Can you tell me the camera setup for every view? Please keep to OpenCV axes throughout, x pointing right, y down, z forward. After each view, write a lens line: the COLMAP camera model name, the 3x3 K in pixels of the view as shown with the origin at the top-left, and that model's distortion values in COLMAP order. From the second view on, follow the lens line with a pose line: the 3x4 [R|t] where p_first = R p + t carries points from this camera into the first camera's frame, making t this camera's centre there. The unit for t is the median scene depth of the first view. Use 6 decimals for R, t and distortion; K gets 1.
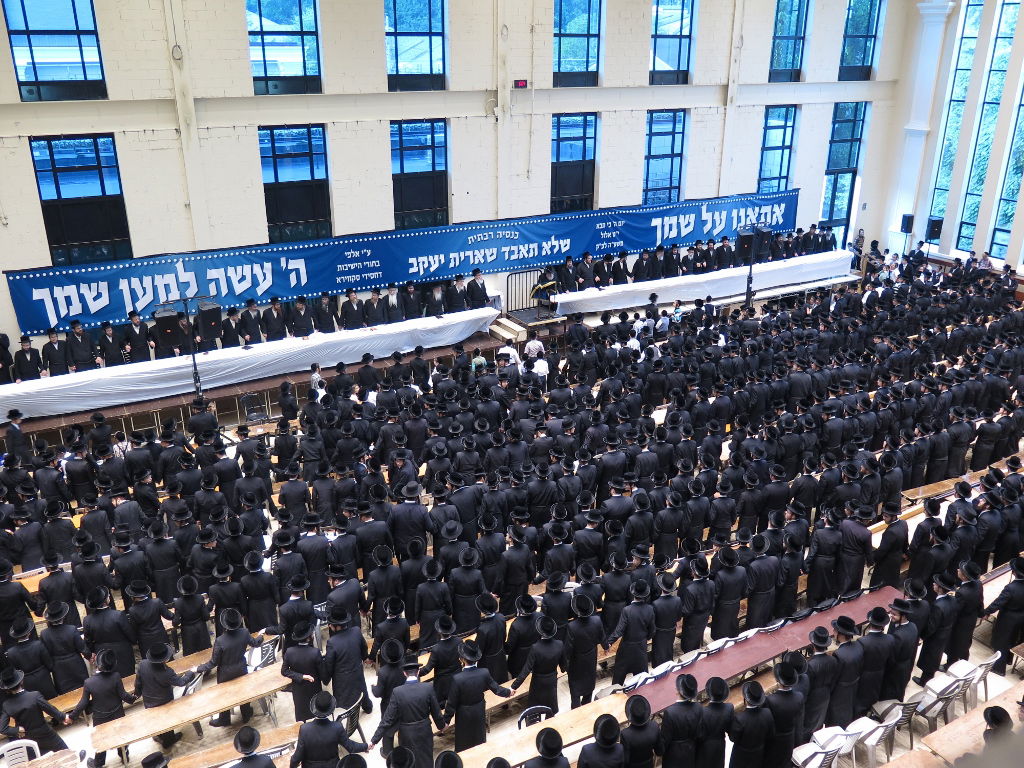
lens RADIAL K [[907.7, 0, 512.0], [0, 907.7, 384.0], [0, 0, 1]] dist [-0.011104, -0.002675]
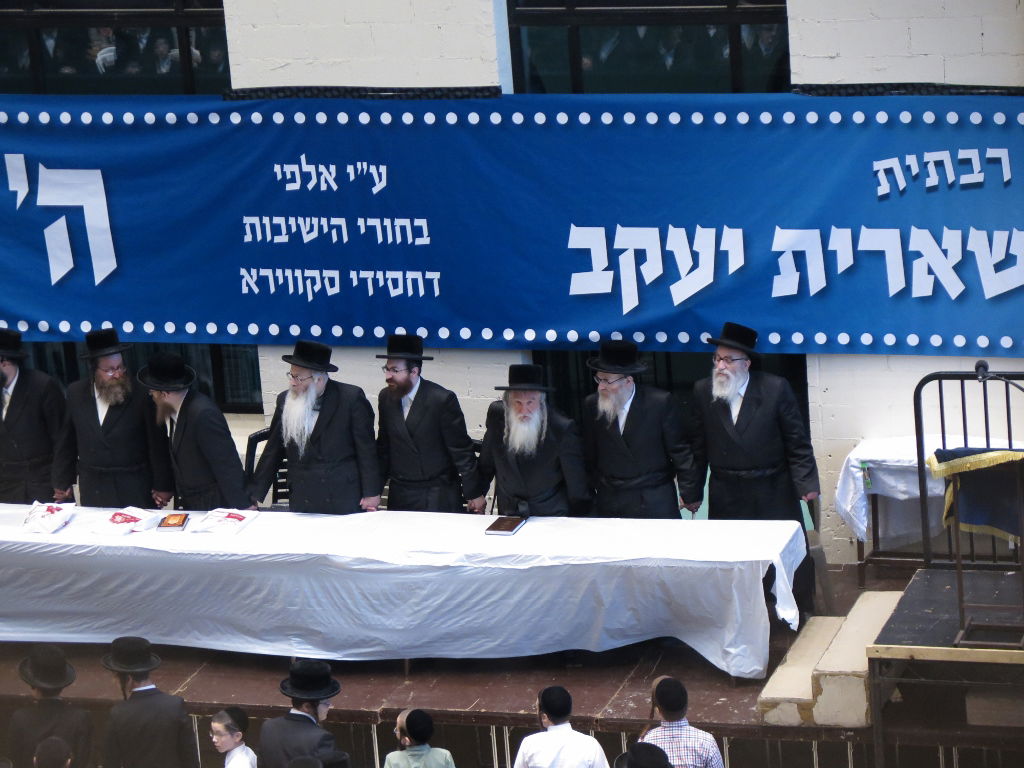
lens RADIAL K [[4241.5, 0, 554.7], [0, 4241.5, 325.9], [0, 0, 1]] dist [0.318878, 2.968050]
pose [[0.667635, 0.147242, -0.729783, 0.608245], [-0.194383, 0.980721, 0.020042, -0.134474], [0.718665, 0.128477, 0.683385, 0.322634]]
